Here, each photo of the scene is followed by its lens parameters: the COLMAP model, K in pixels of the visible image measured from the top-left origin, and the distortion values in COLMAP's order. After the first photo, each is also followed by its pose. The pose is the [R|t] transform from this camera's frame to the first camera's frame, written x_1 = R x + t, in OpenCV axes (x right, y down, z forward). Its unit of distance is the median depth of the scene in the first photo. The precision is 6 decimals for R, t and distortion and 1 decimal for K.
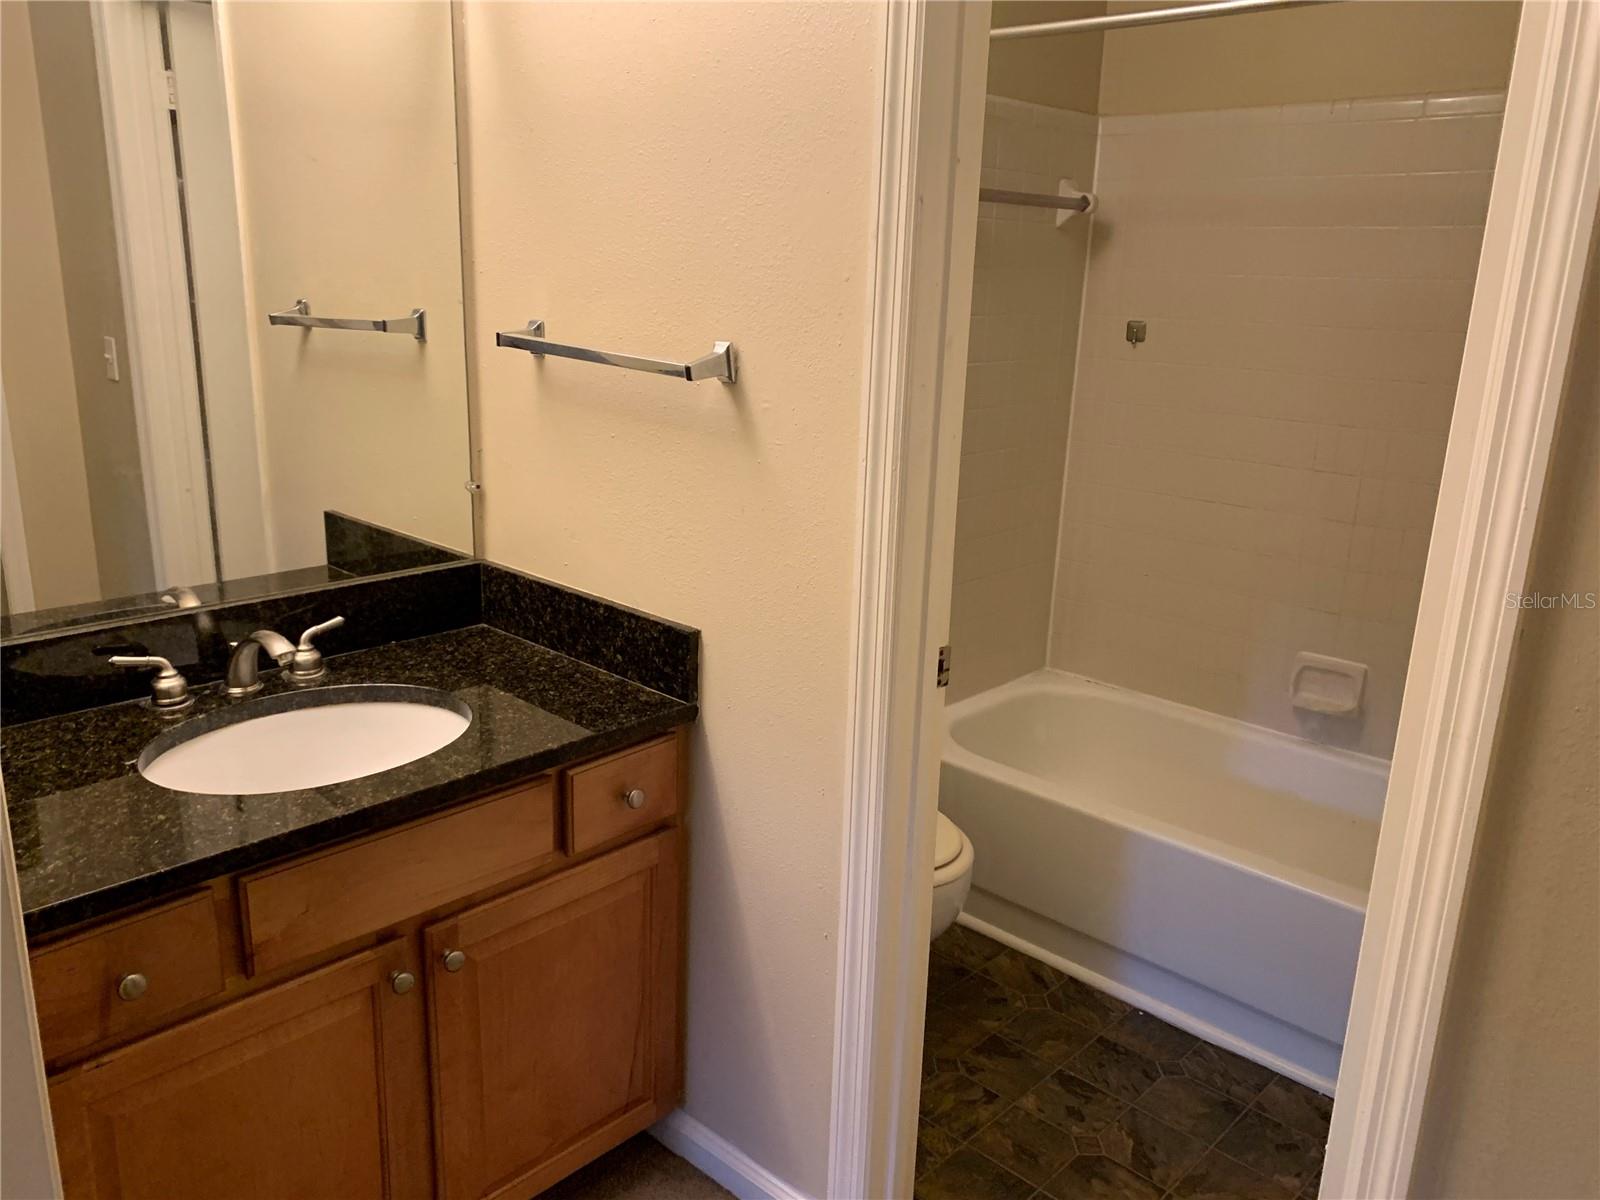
lens RADIAL K [[1212.8, 0, 802.4], [0, 1212.8, 602.6], [0, 0, 1]] dist [0.033293, -0.049800]
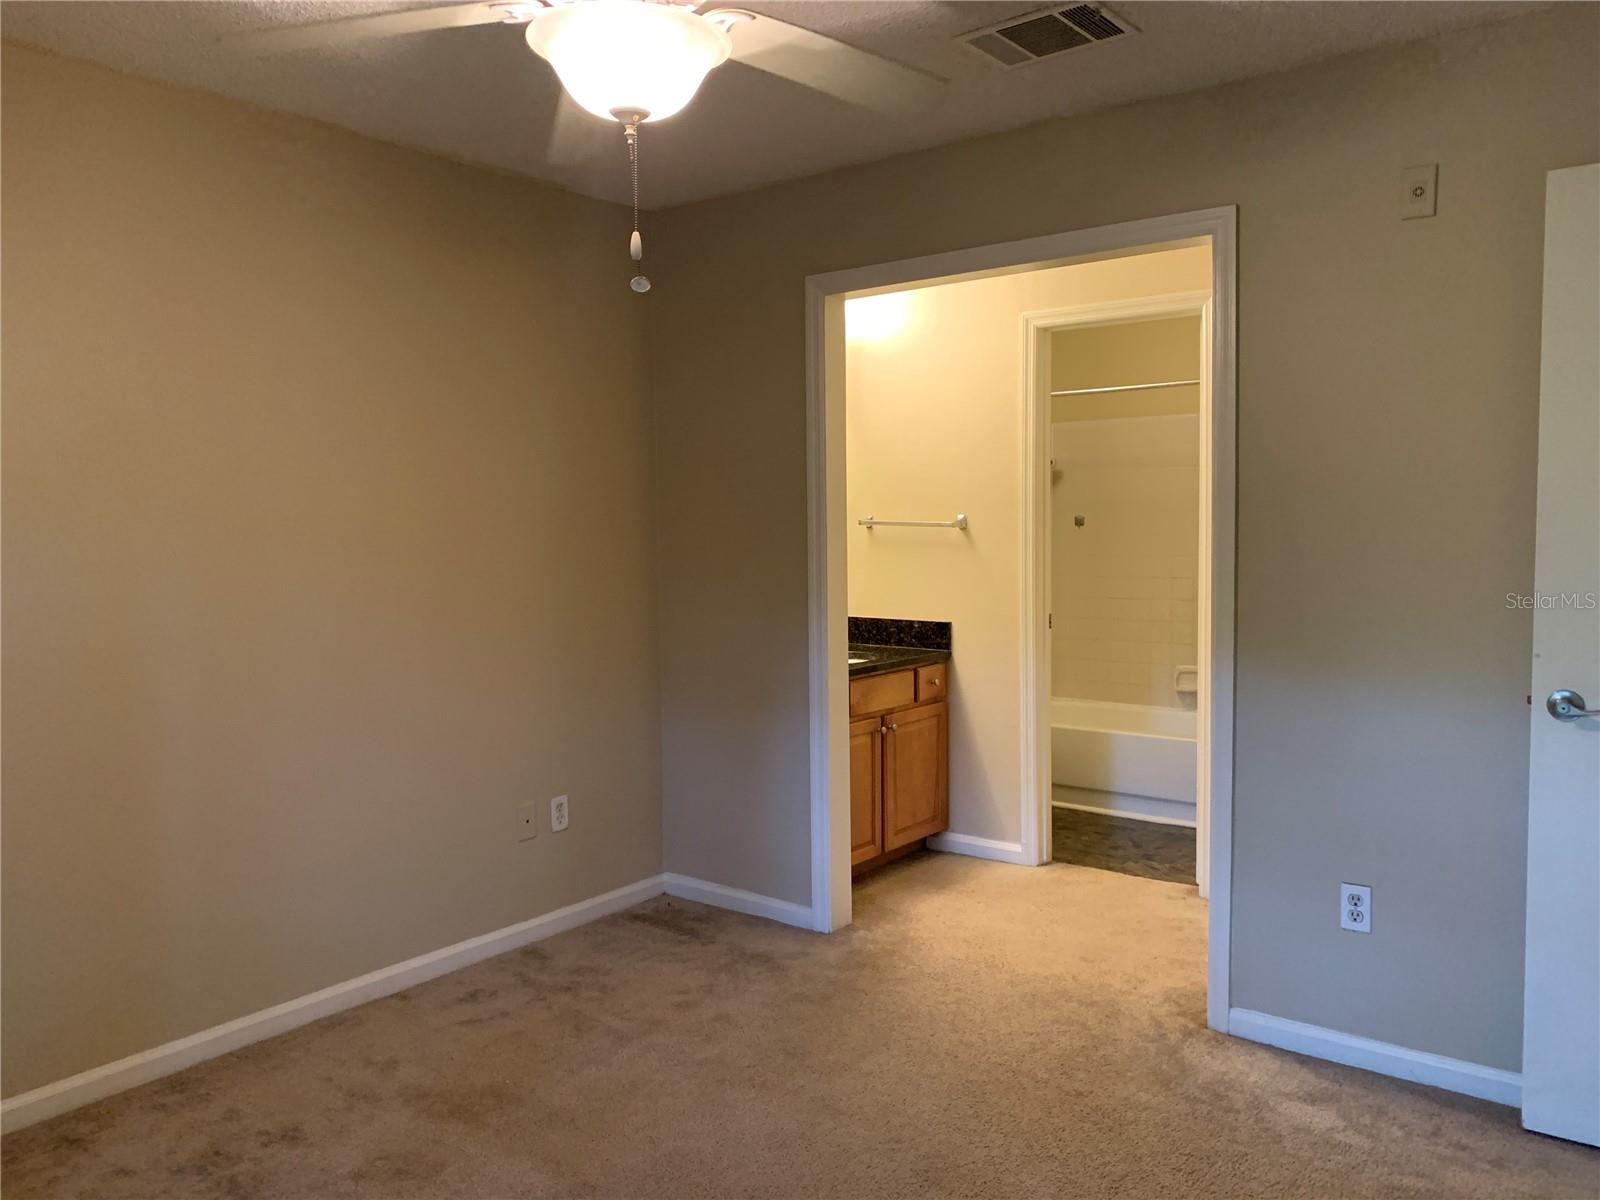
lens RADIAL K [[1212.8, 0, 796.9], [0, 1212.8, 584.0], [0, 0, 1]] dist [0.033293, -0.049800]
pose [[0.995231, -0.042652, 0.087727, -0.640586], [0.060284, 0.975973, -0.209387, 0.468801], [-0.076689, 0.213677, 0.973890, -1.553056]]
